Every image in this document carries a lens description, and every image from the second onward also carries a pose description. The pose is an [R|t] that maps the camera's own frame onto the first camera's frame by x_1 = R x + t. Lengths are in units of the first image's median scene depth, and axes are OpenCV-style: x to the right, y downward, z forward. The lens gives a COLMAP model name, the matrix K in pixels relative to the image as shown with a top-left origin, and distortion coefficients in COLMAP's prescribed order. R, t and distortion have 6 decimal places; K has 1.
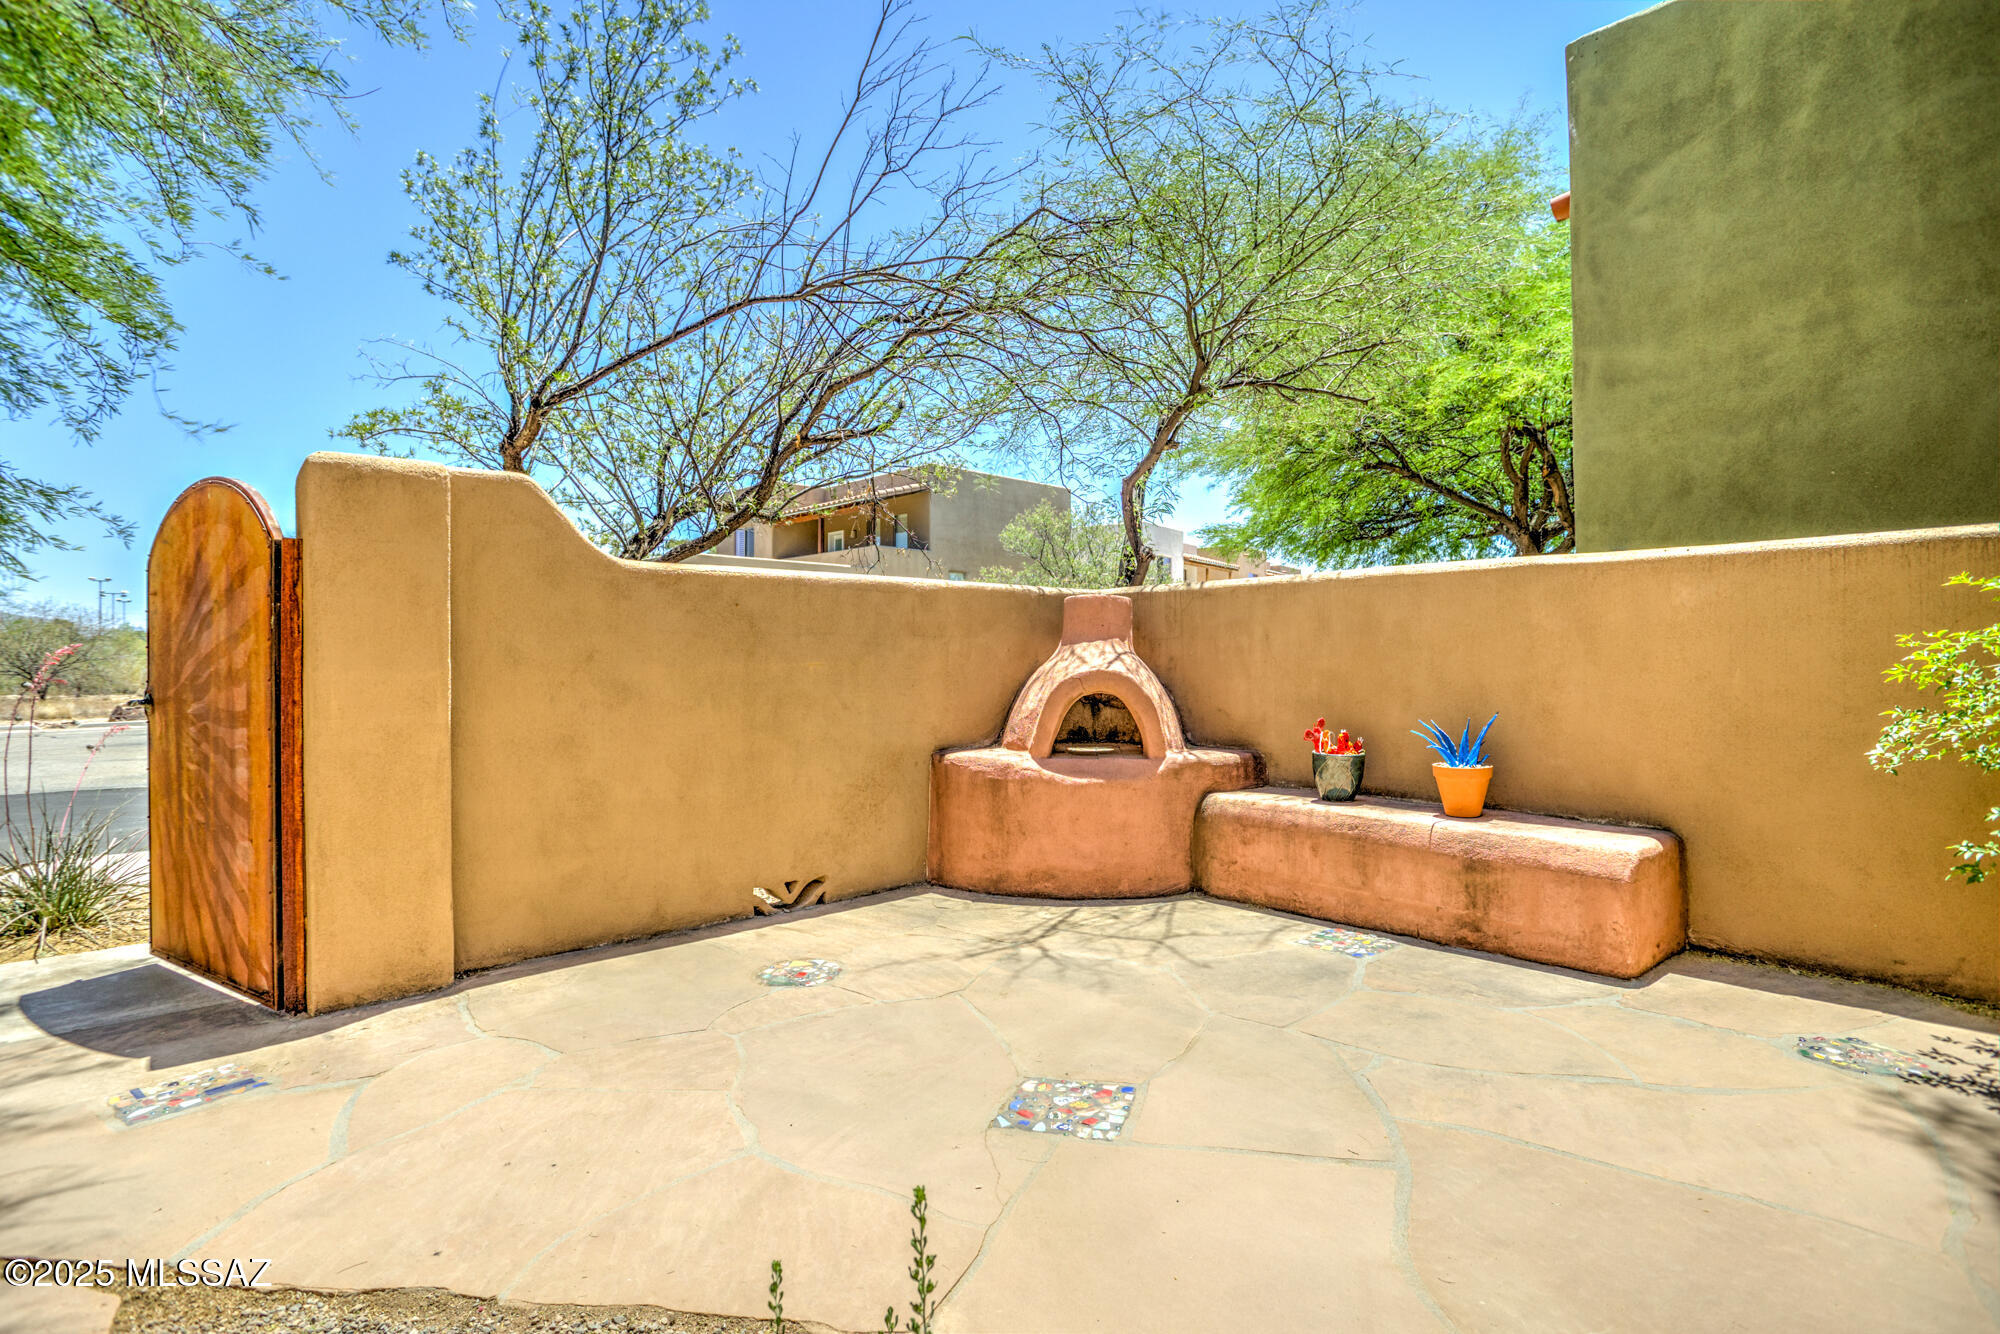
lens RADIAL K [[972.6, 0, 996.7], [0, 972.6, 659.1], [0, 0, 1]] dist [-0.072196, 0.030281]
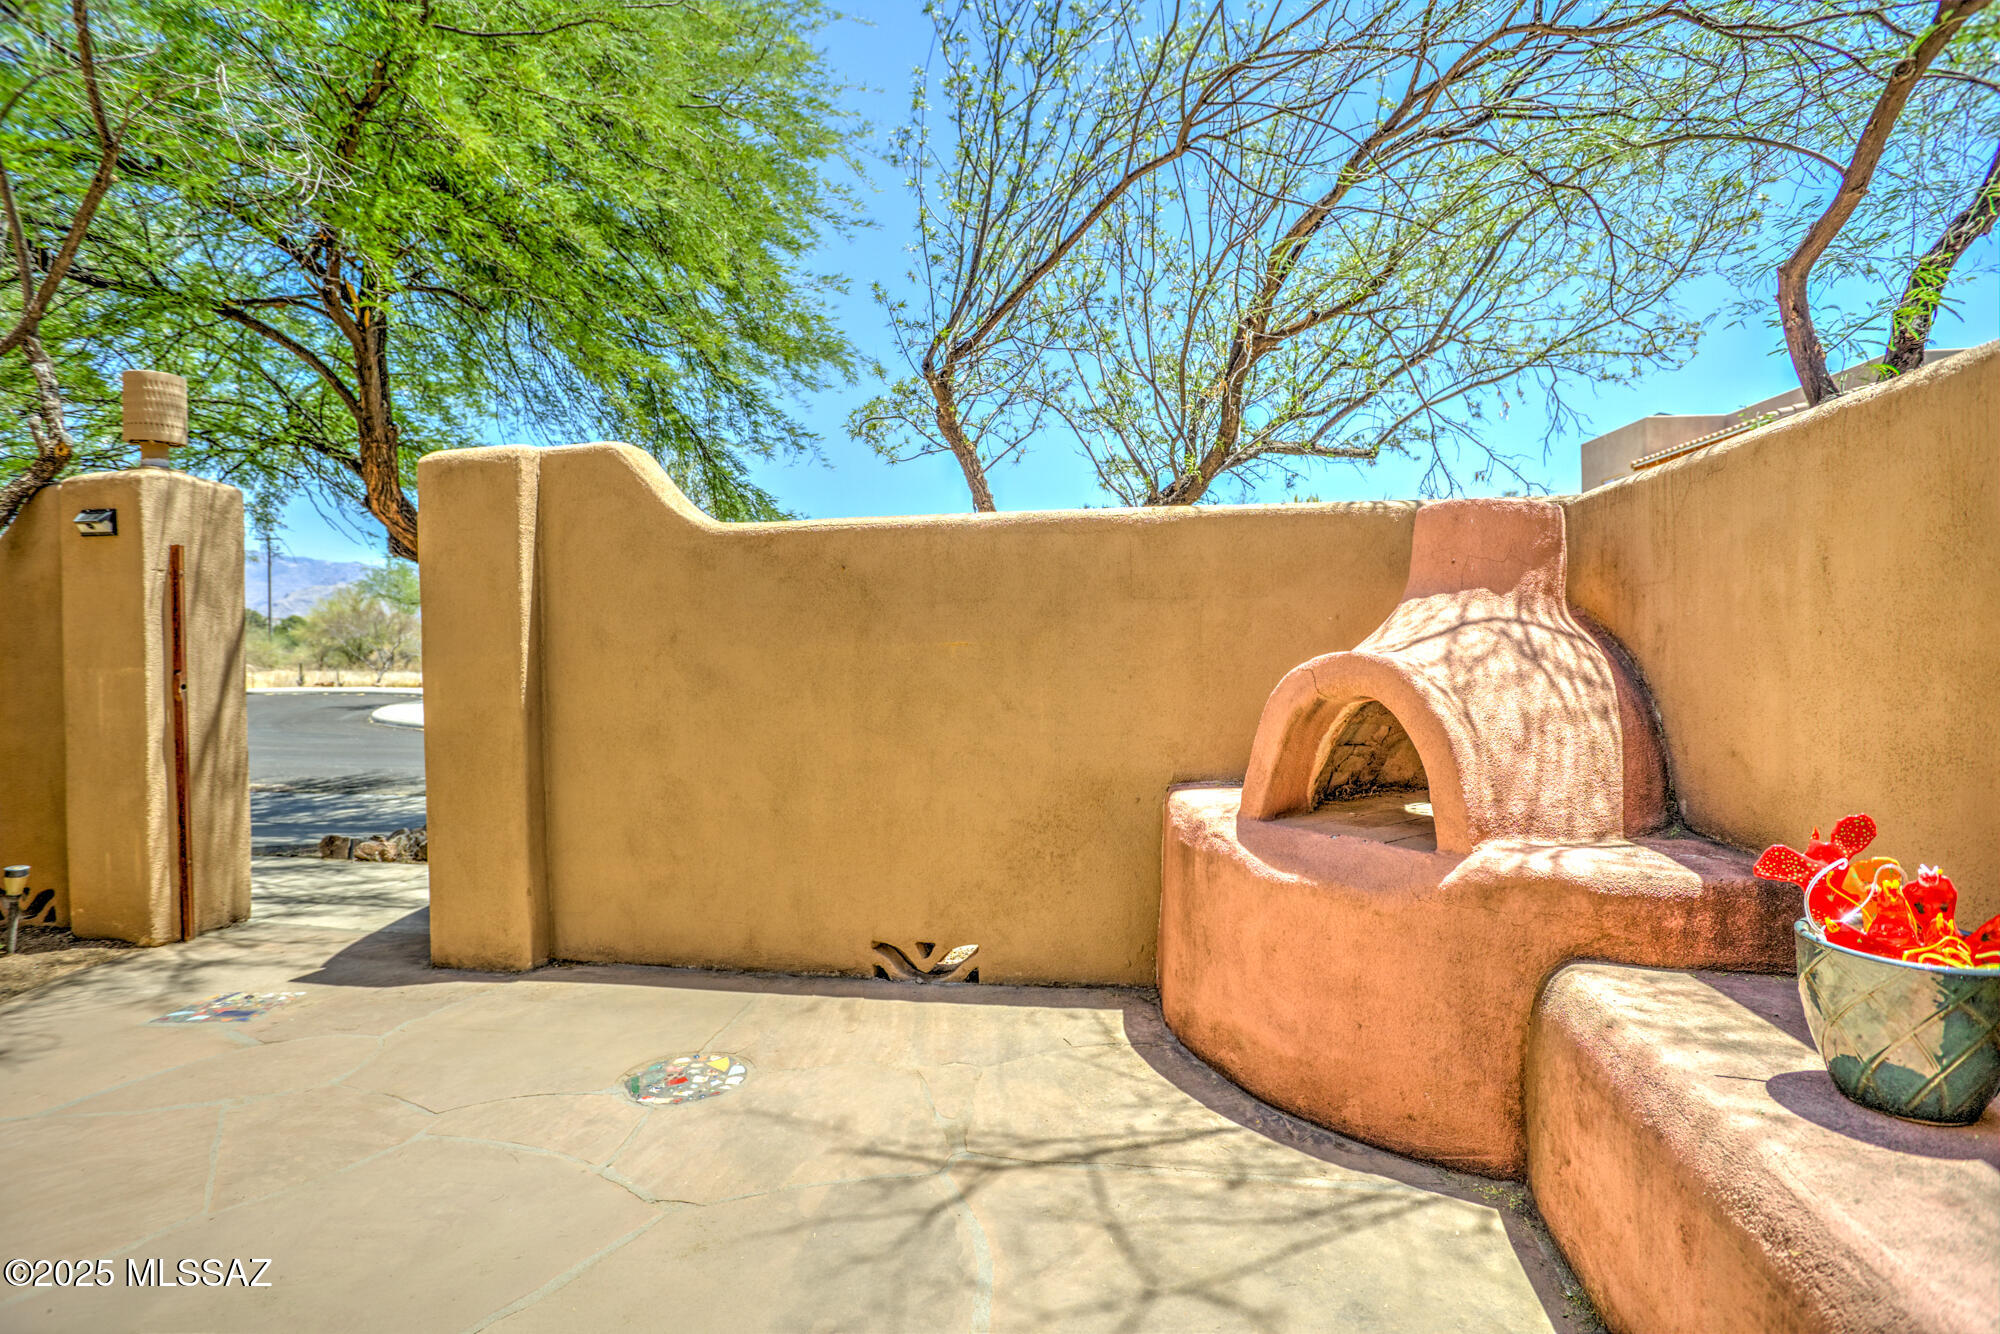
lens RADIAL K [[972.6, 0, 995.8], [0, 972.6, 642.6], [0, 0, 1]] dist [-0.072196, 0.030281]
pose [[0.618762, -0.005878, -0.785557, 0.442743], [0.010759, 0.999942, 0.000993, 0.004133], [0.785505, -0.009066, 0.618789, 0.670956]]
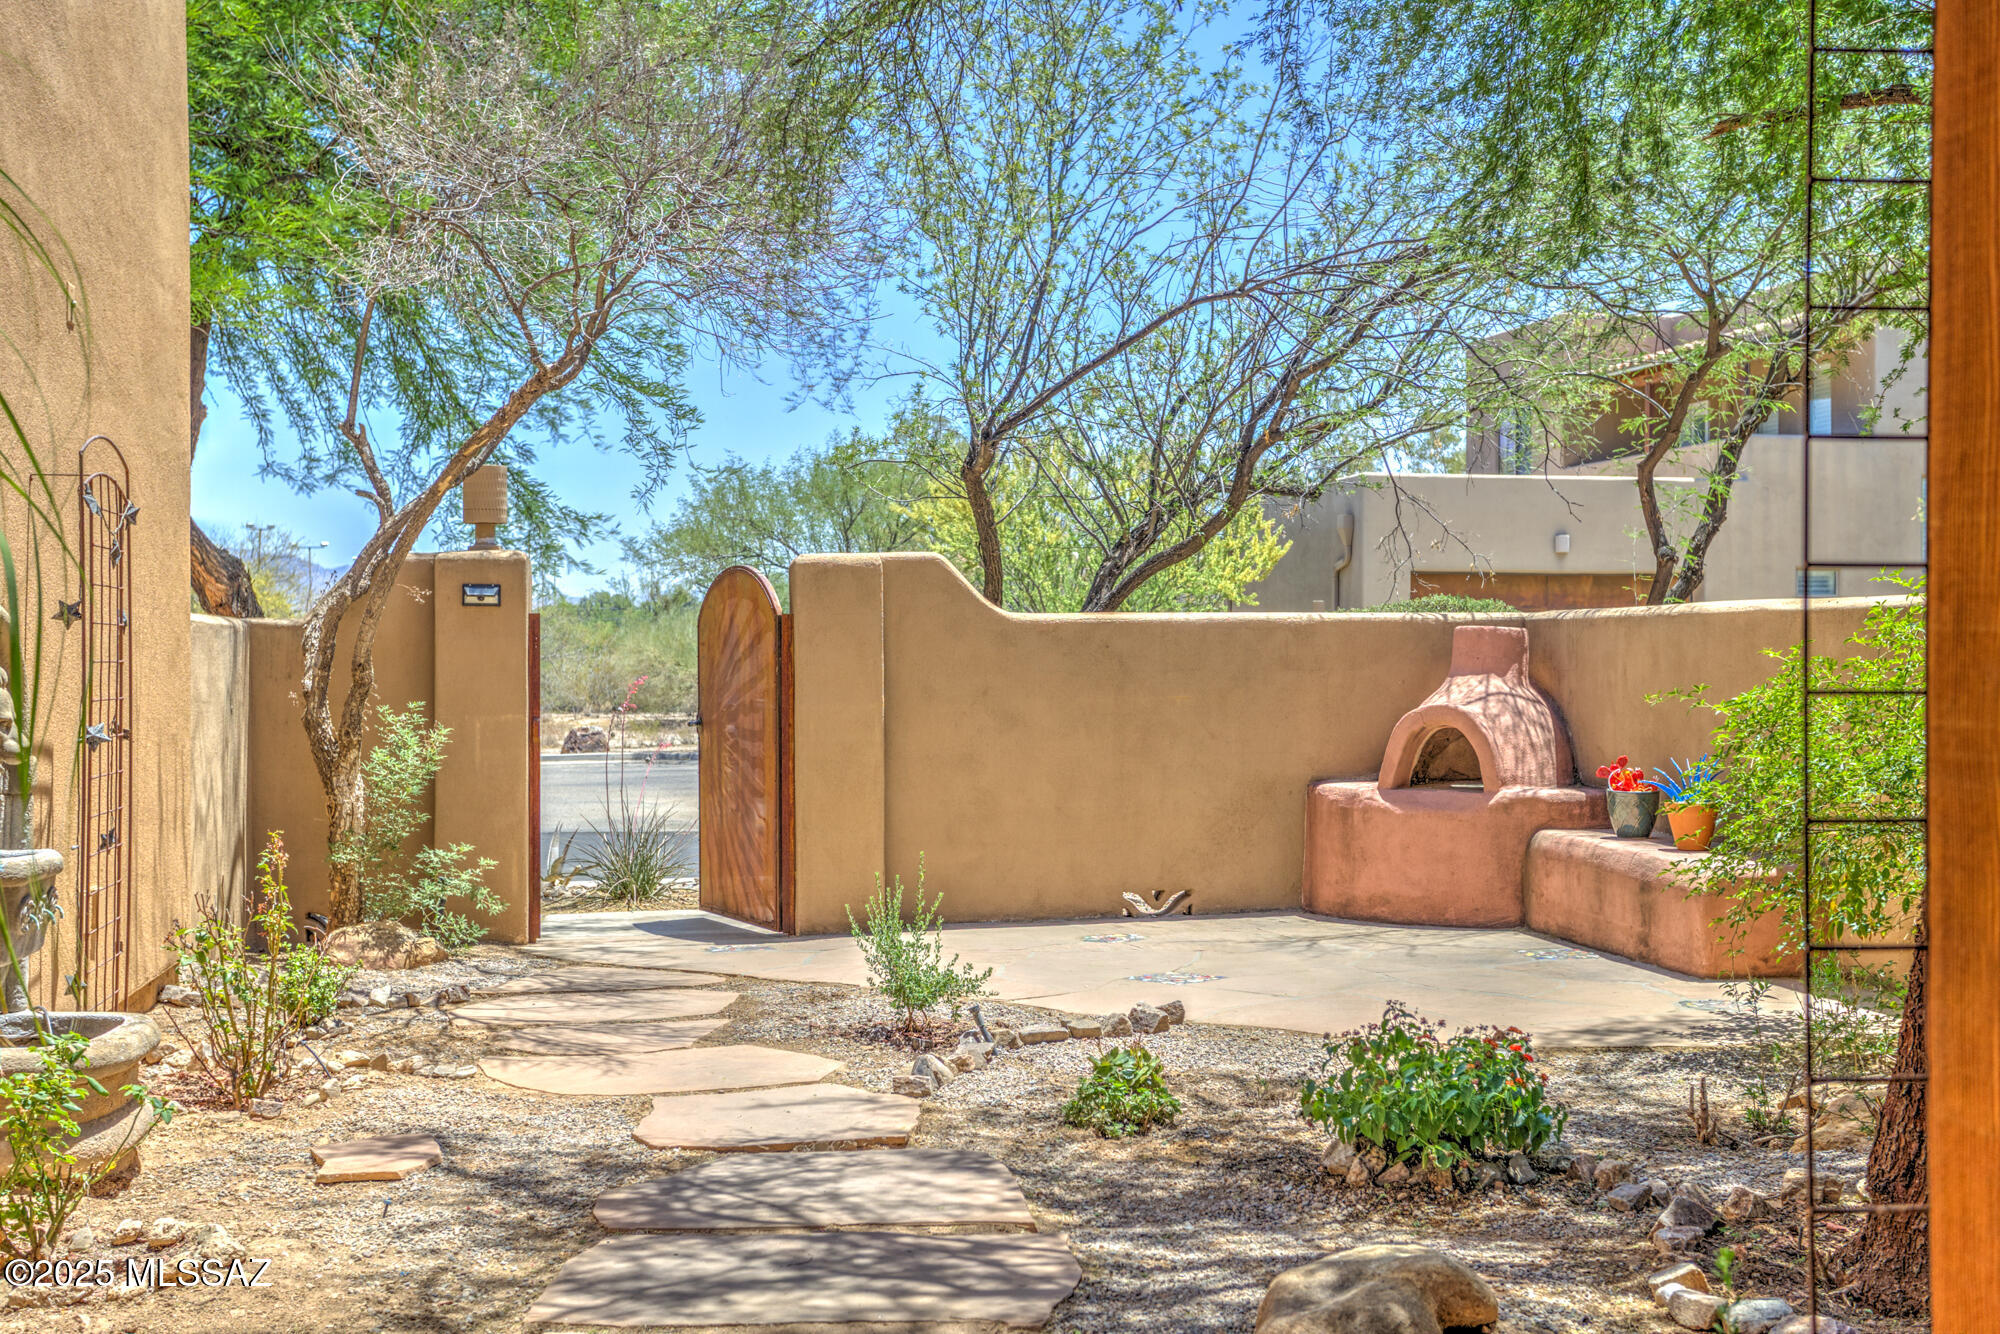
lens RADIAL K [[2224.7, 0, 996.3], [0, 2224.7, 647.8], [0, 0, 1]] dist [0.062761, 0.000000]
pose [[0.855915, -0.005133, -0.517090, 1.090909], [0.003966, 0.999986, -0.003361, -0.050510], [0.517101, 0.000826, 0.855924, -1.484239]]
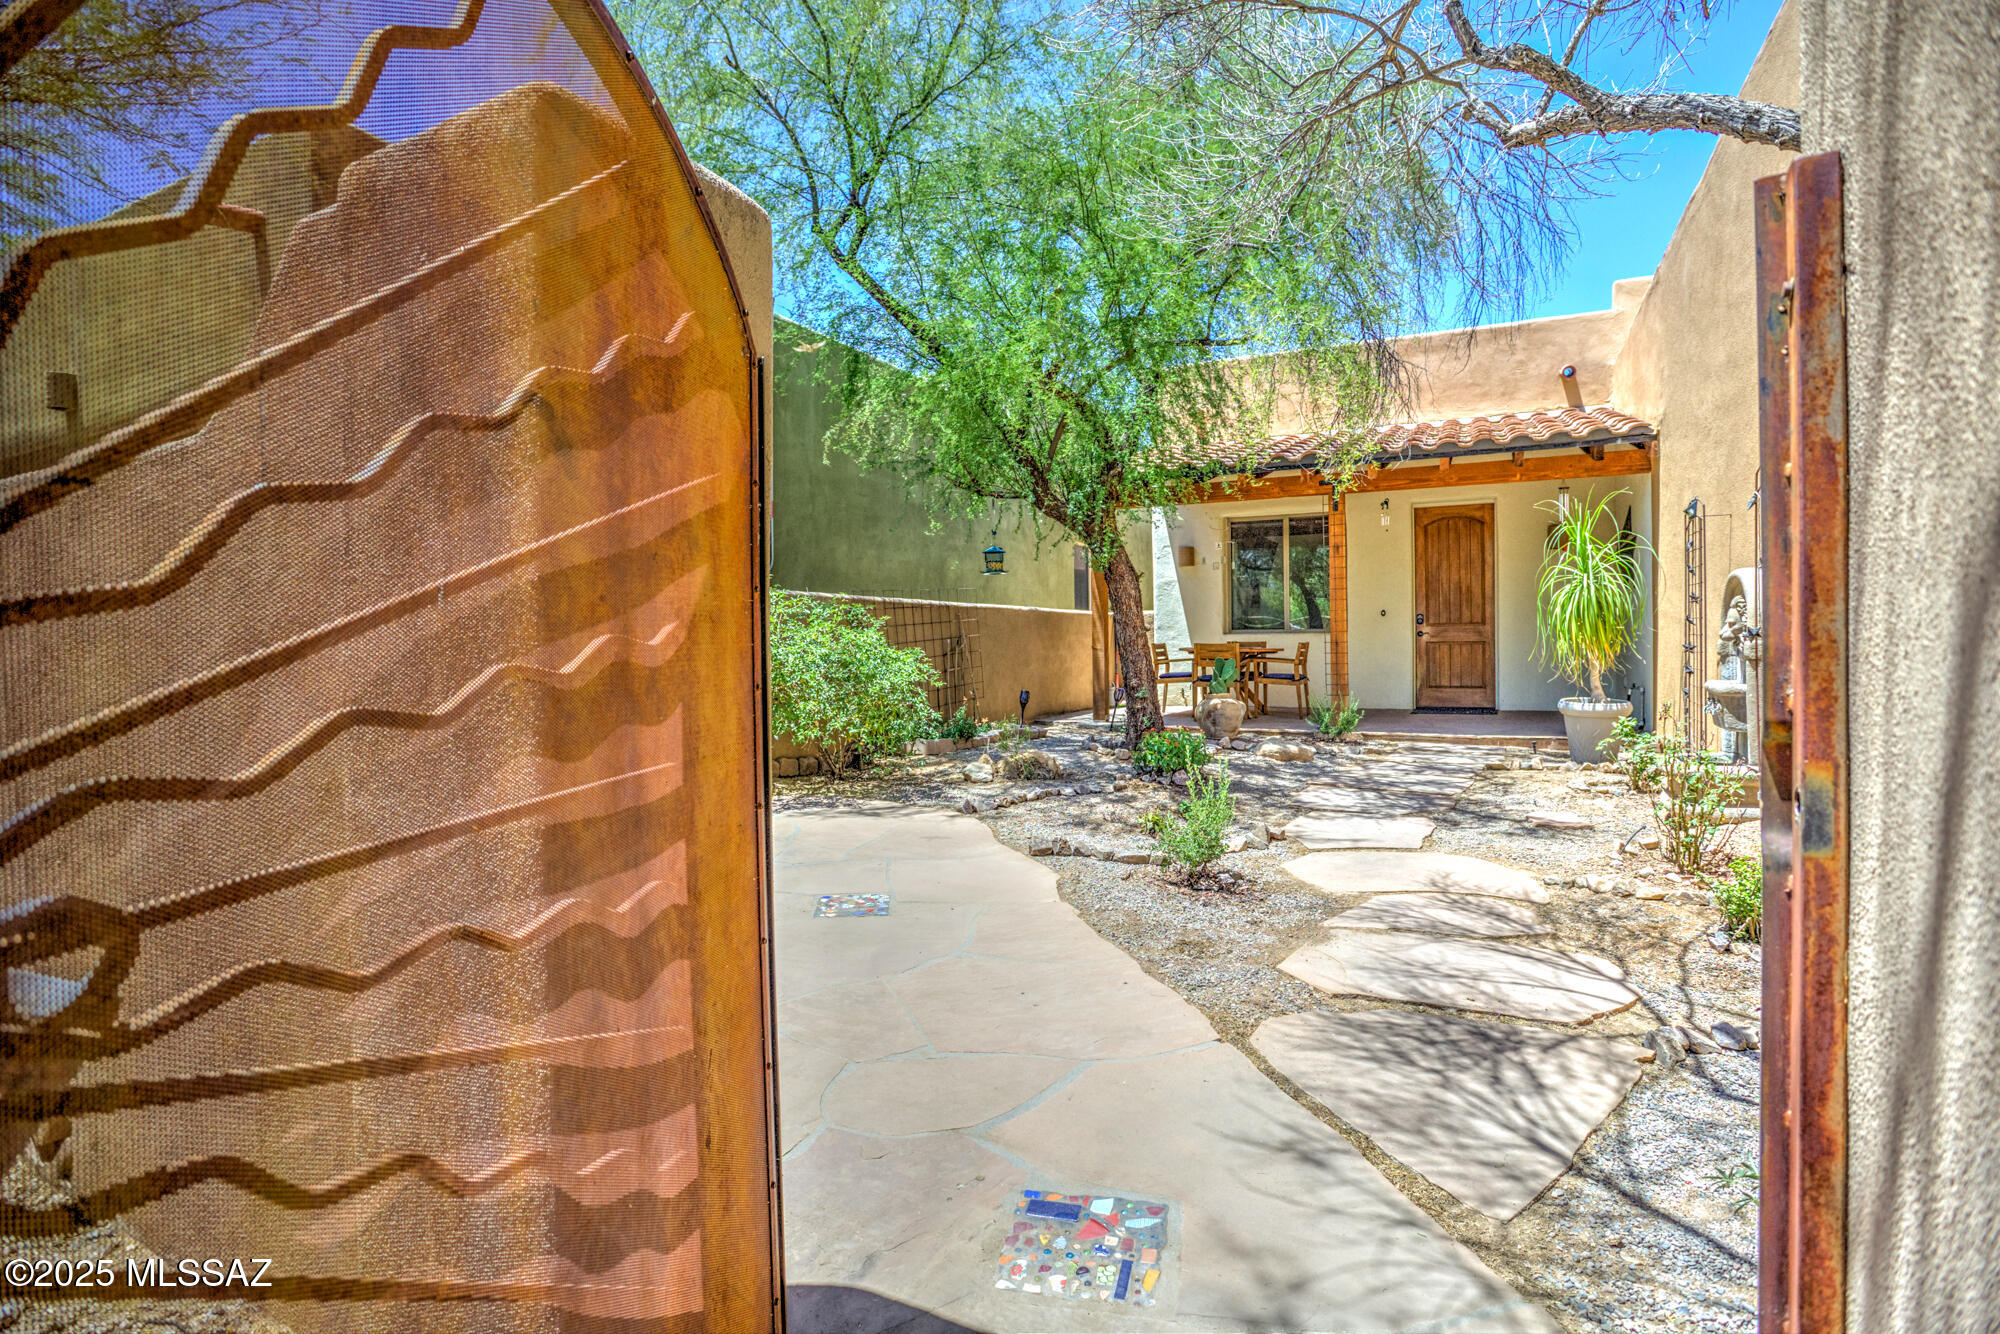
lens RADIAL K [[972.6, 0, 1007.6], [0, 972.6, 653.6], [0, 0, 1]] dist [-0.072196, 0.030281]
pose [[-0.396356, -0.003698, 0.918090, -0.984149], [0.010203, 0.999912, 0.008433, 0.004236], [-0.918040, 0.012709, -0.396283, 0.870716]]
